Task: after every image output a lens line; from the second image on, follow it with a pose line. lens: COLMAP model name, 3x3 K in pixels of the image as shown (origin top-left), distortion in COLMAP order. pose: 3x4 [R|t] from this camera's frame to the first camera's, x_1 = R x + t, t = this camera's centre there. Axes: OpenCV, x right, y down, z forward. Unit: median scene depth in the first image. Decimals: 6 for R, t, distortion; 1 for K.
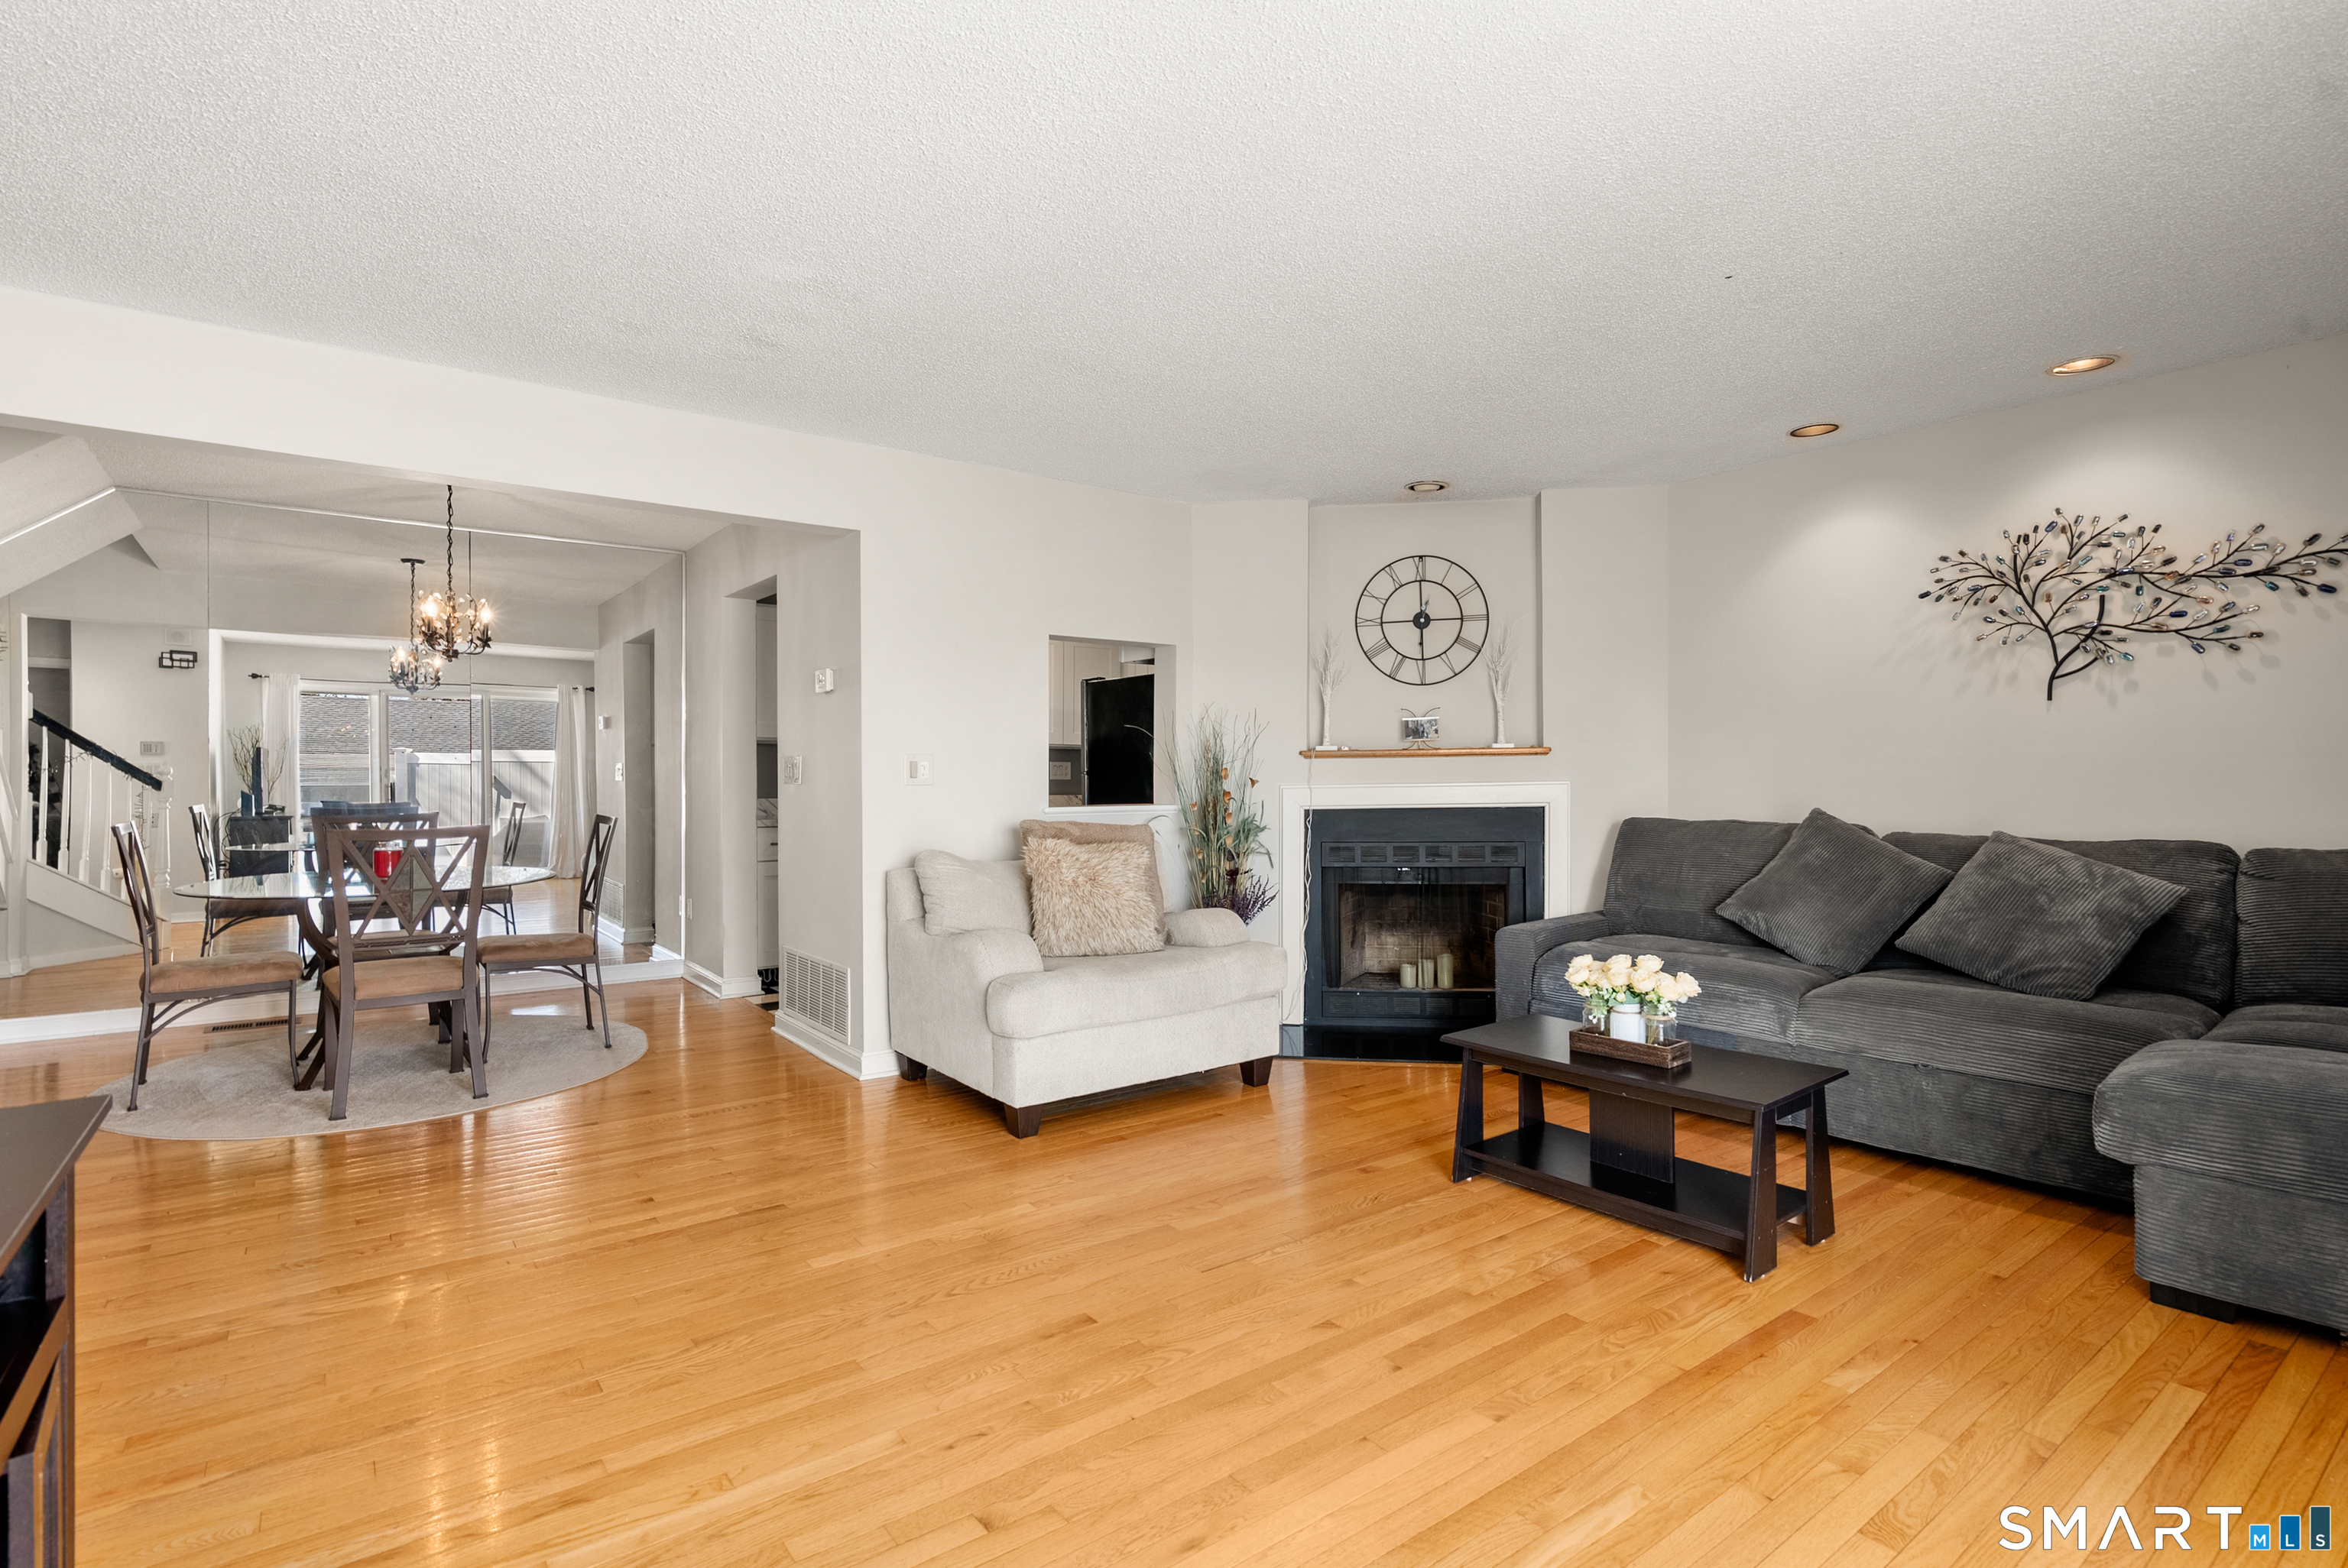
lens RADIAL K [[1136.4, 0, 1174.0], [0, 1136.4, 784.0], [0, 0, 1]] dist [0.002578, 0.000075]
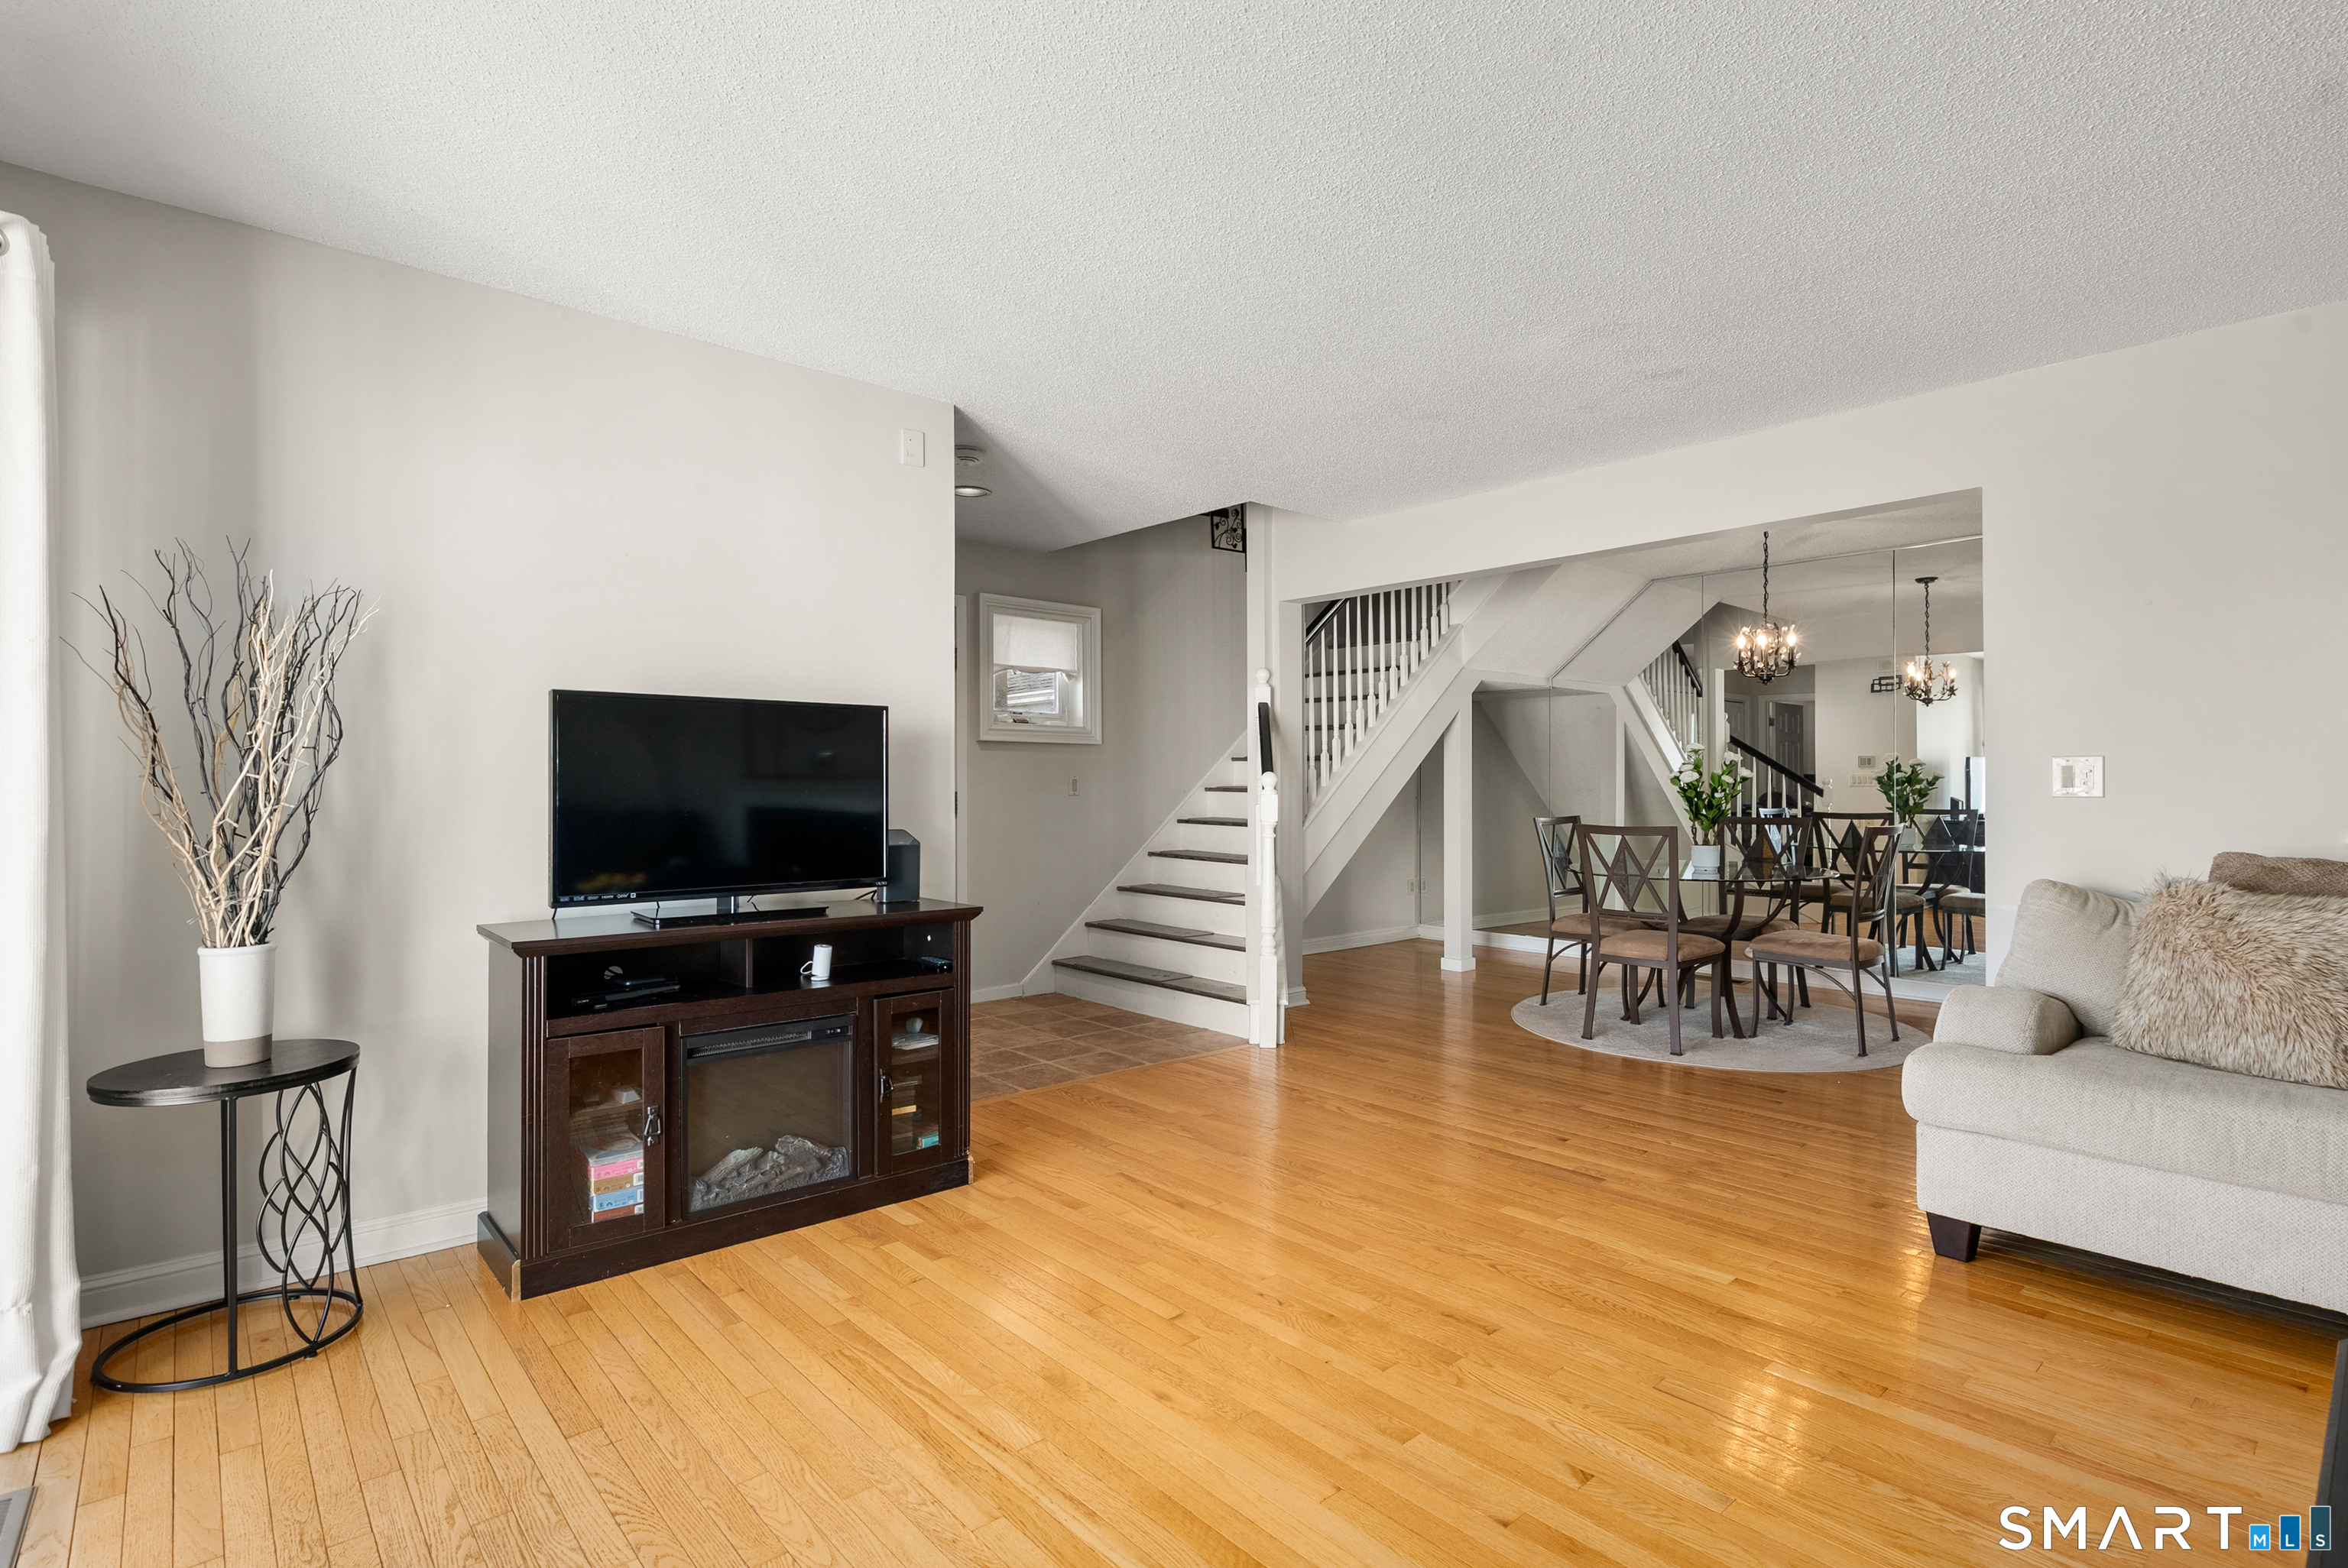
lens RADIAL K [[1134.6, 0, 1185.8], [0, 1134.6, 788.5], [0, 0, 1]] dist [0.020811, -0.023157]
pose [[0.086232, 0.005972, -0.996257, 0.389930], [-0.007817, 0.999955, 0.005318, -0.004062], [0.996244, 0.007329, 0.086274, 0.279023]]
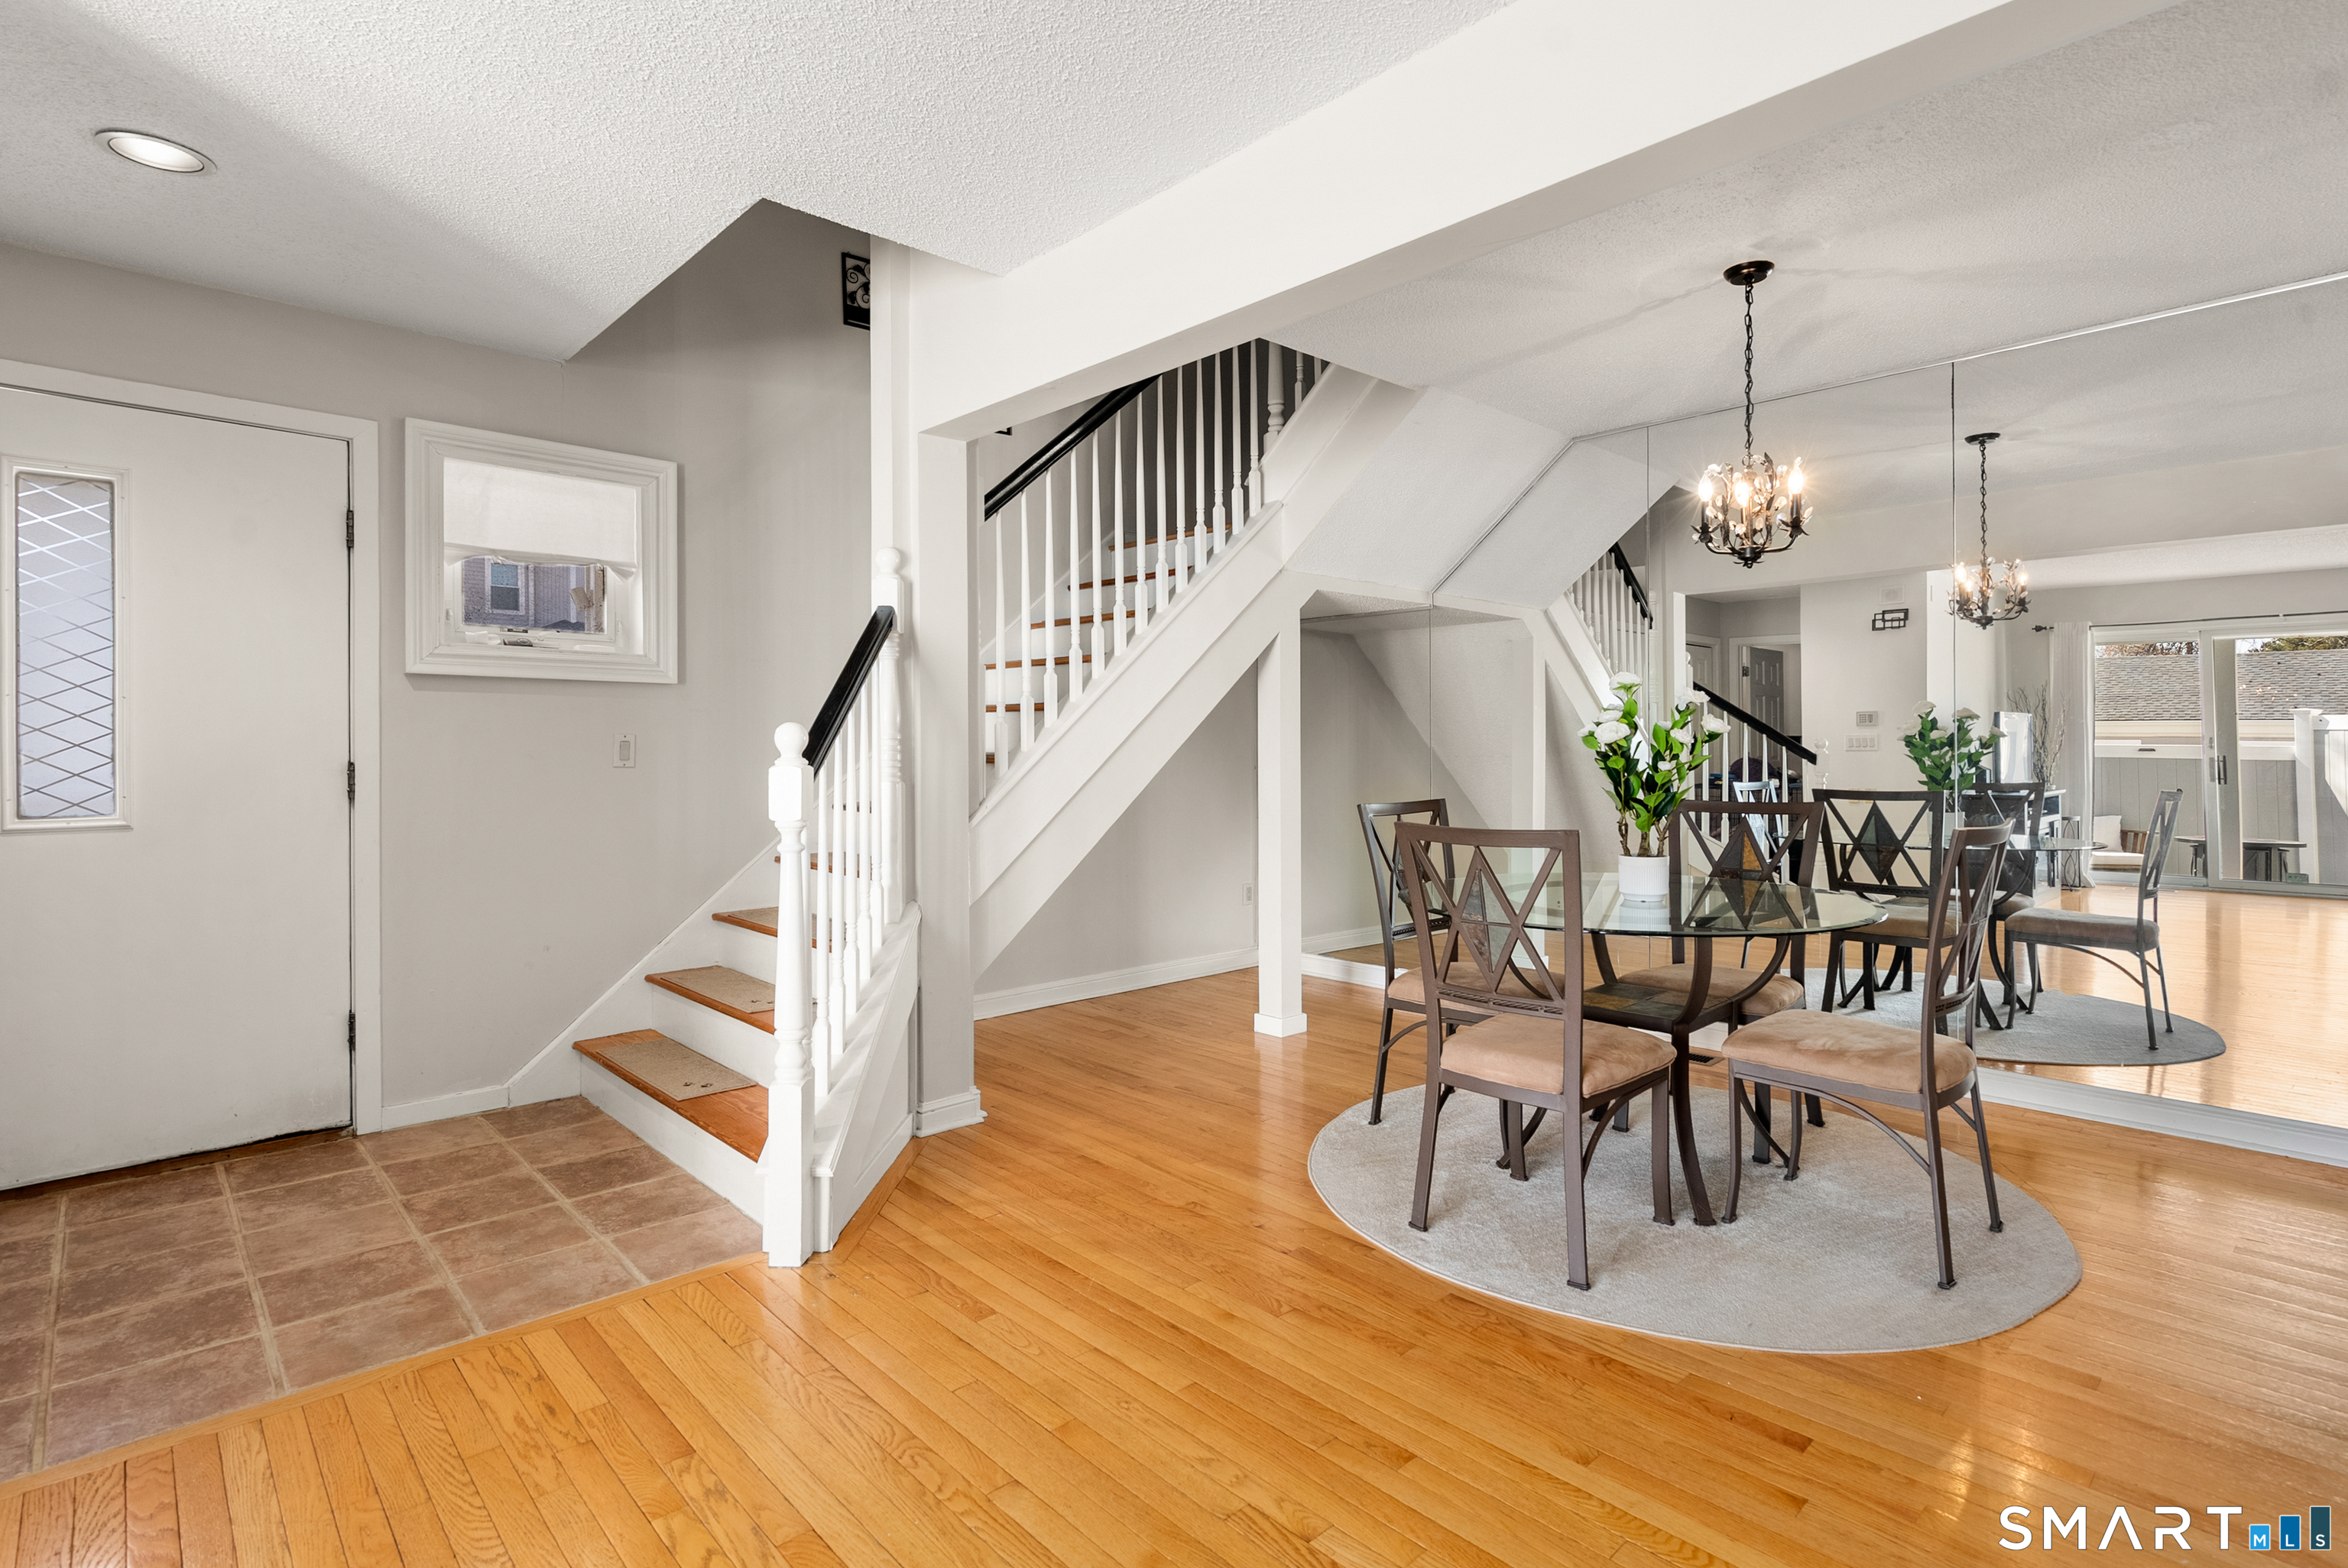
lens RADIAL K [[1150.1, 0, 1175.0], [0, 1150.1, 751.1], [0, 0, 1]] dist [0.001500, 0.000609]
pose [[0.105157, 0.002439, -0.994453, -0.026264], [-0.005984, 0.999980, 0.001820, -0.003255], [0.994438, 0.005759, 0.105169, 0.529968]]
